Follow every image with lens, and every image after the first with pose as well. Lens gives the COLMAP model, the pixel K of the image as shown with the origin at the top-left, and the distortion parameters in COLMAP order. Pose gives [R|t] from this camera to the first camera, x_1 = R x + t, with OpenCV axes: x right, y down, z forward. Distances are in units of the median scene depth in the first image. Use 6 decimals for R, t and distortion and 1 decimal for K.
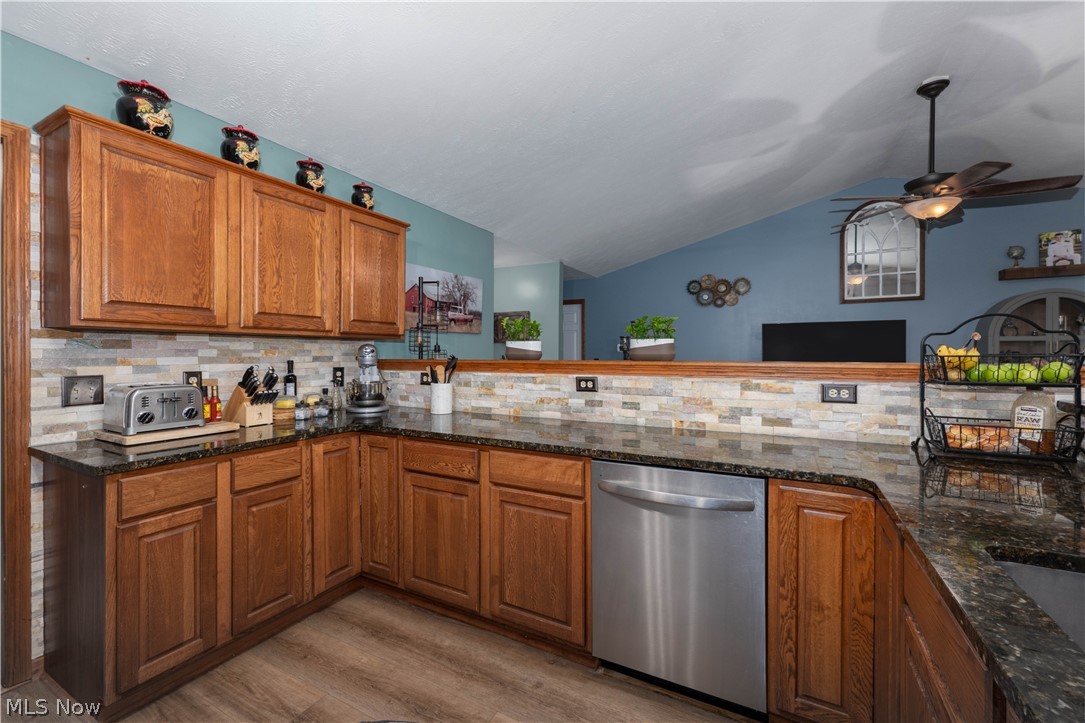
lens RADIAL K [[446.1, 0, 538.6], [0, 446.1, 352.1], [0, 0, 1]] dist [0.001502, -0.000018]
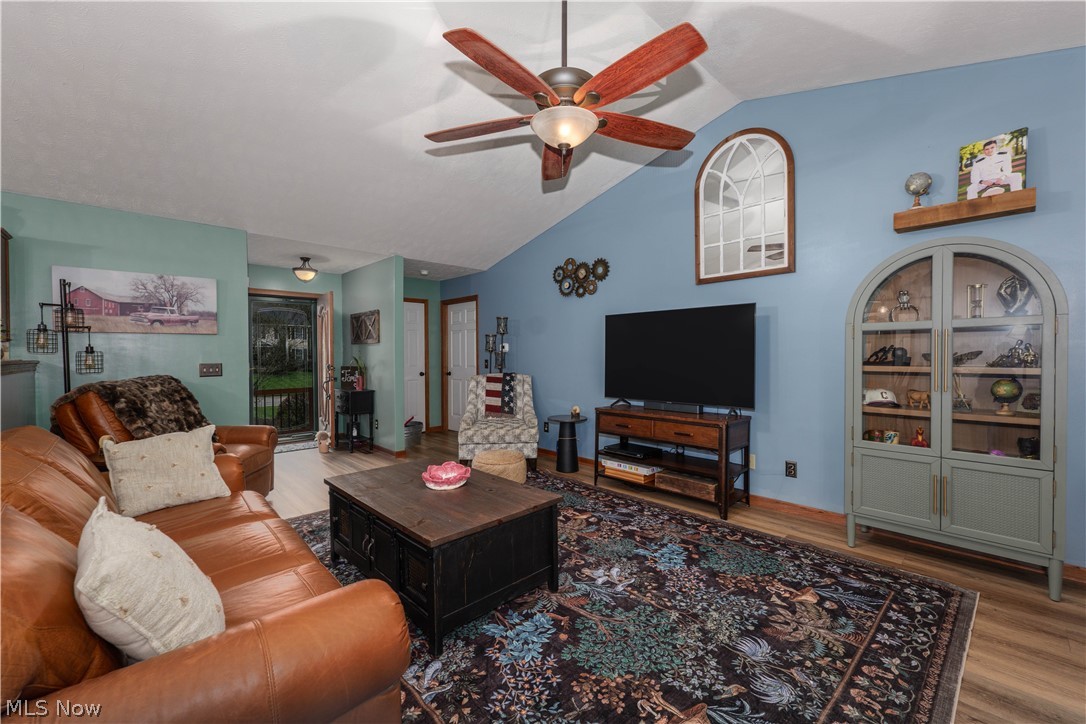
lens RADIAL K [[446.5, 0, 544.2], [0, 446.5, 360.1], [0, 0, 1]] dist [0.001502, -0.000018]
pose [[0.950963, -0.001109, -0.309302, 1.438608], [0.005104, 0.999914, 0.012108, 0.010916], [0.309262, -0.013093, 0.950887, 0.489556]]
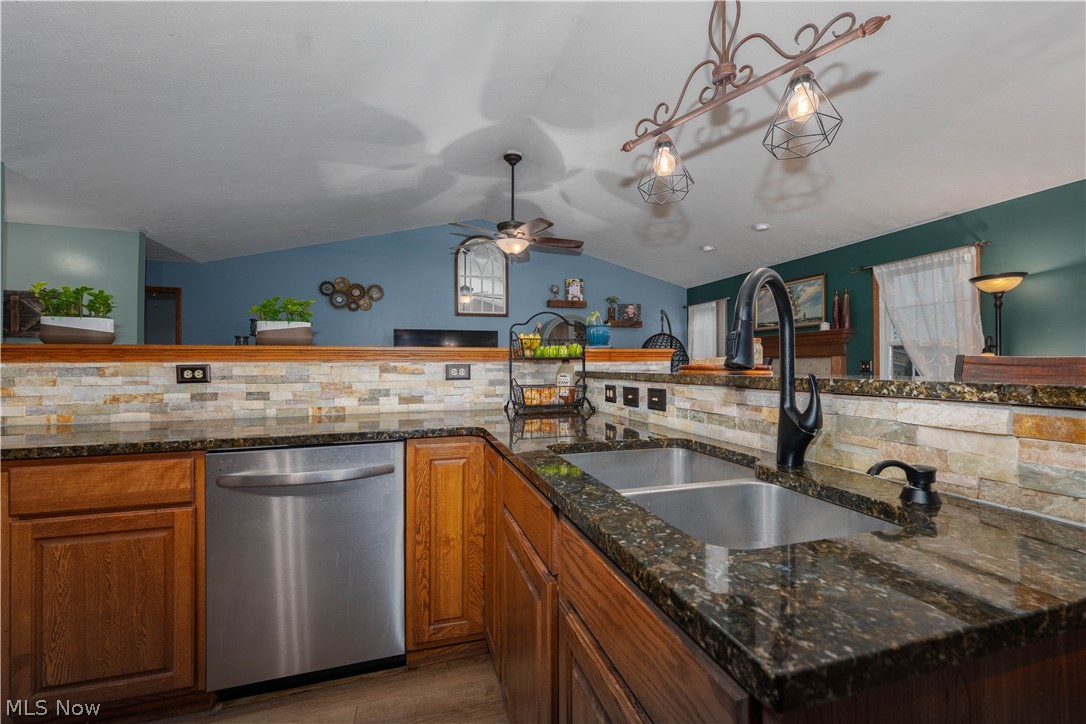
lens RADIAL K [[446.5, 0, 540.4], [0, 446.5, 362.3], [0, 0, 1]] dist [0.001502, -0.000018]
pose [[0.705216, 0.005353, 0.708973, -0.023665], [0.003453, 0.999934, -0.010985, 0.065452], [-0.708984, 0.010195, 0.705150, -0.010800]]
